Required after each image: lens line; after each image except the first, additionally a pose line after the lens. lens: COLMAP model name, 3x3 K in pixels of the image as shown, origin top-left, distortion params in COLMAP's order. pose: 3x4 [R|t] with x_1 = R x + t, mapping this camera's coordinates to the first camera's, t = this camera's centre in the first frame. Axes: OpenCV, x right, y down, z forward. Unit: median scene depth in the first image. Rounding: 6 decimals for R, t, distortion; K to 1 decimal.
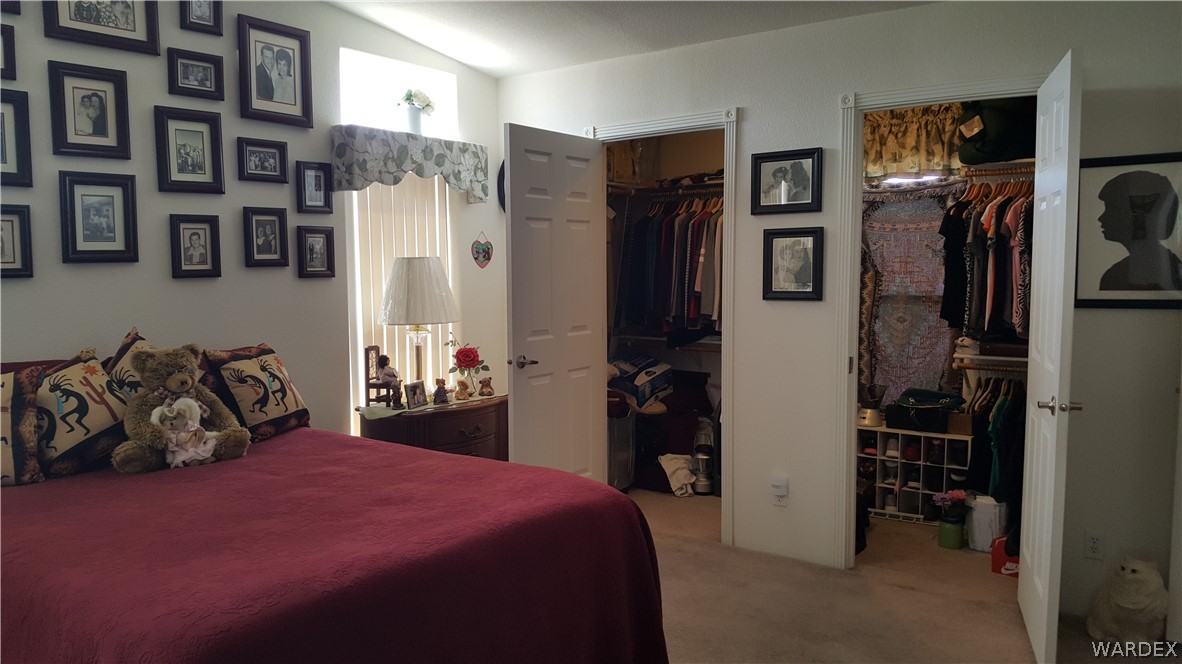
lens RADIAL K [[894.2, 0, 585.8], [0, 894.2, 339.1], [0, 0, 1]] dist [0.187791, -0.385285]
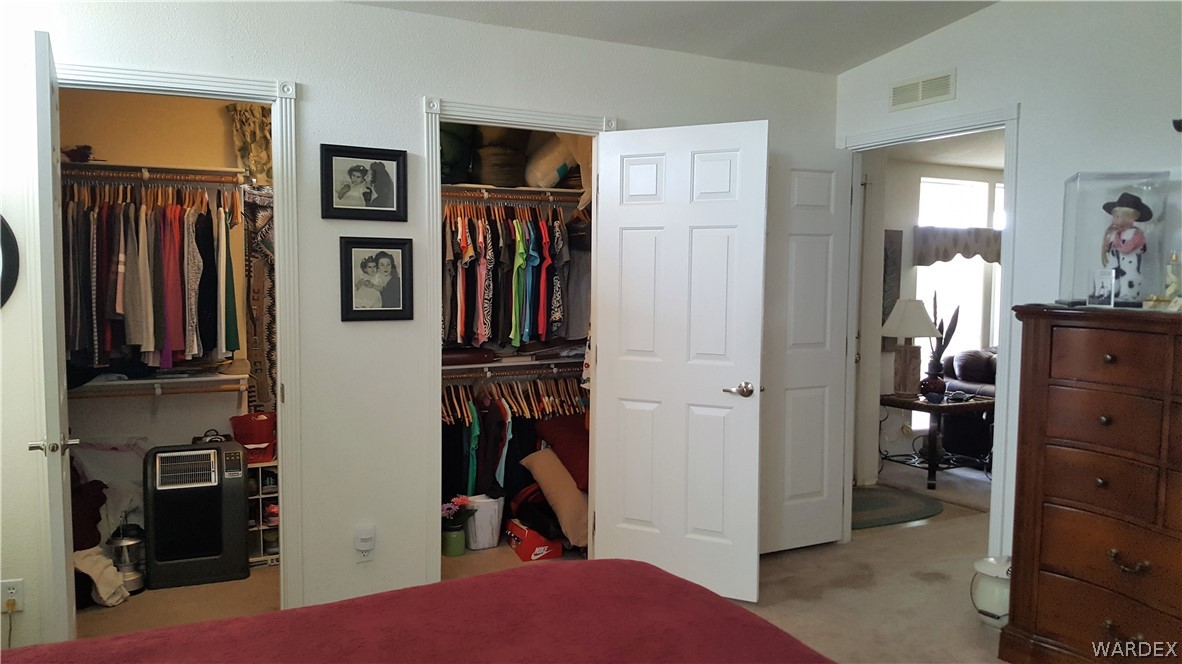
lens RADIAL K [[894.2, 0, 585.8], [0, 894.2, 339.1], [0, 0, 1]] dist [0.187791, -0.385285]
pose [[0.423160, -0.058527, 0.904163, -0.482870], [0.066575, 0.997222, 0.033392, -0.041677], [-0.903606, 0.046065, 0.425881, 0.457148]]
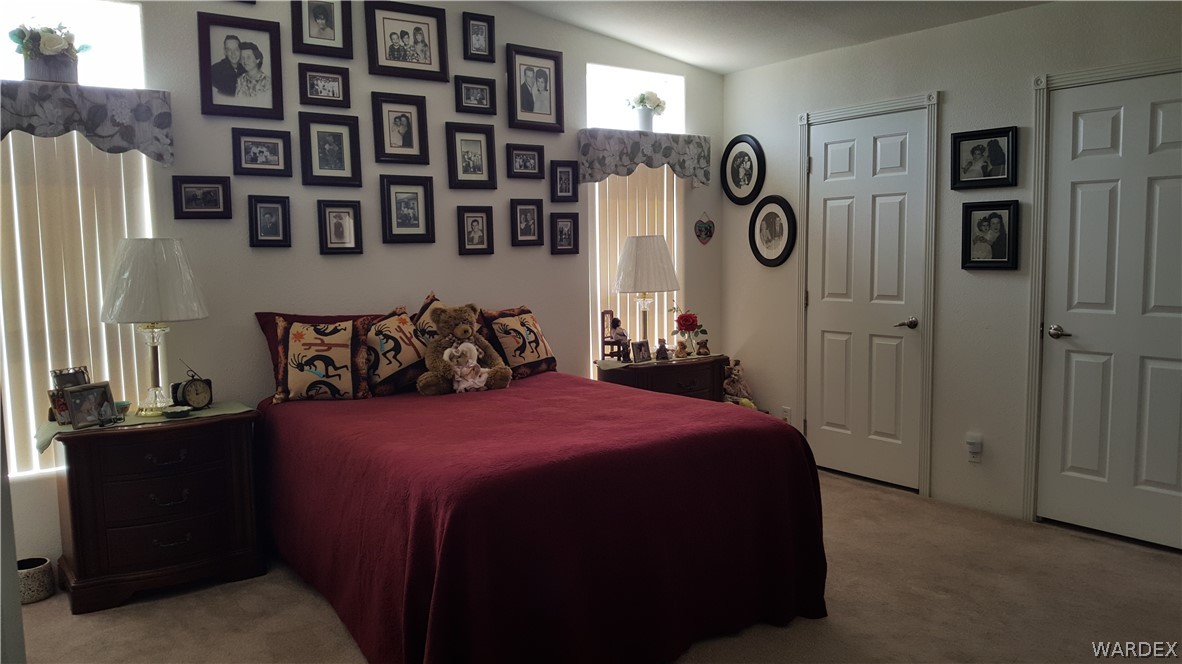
lens RADIAL K [[915.3, 0, 601.4], [0, 915.3, 335.5], [0, 0, 1]] dist [0.272343, -0.700033]
pose [[0.962840, 0.014380, -0.269690, 0.089908], [-0.010563, 0.999823, 0.015599, 0.022672], [0.269867, -0.012171, 0.962821, -0.192436]]
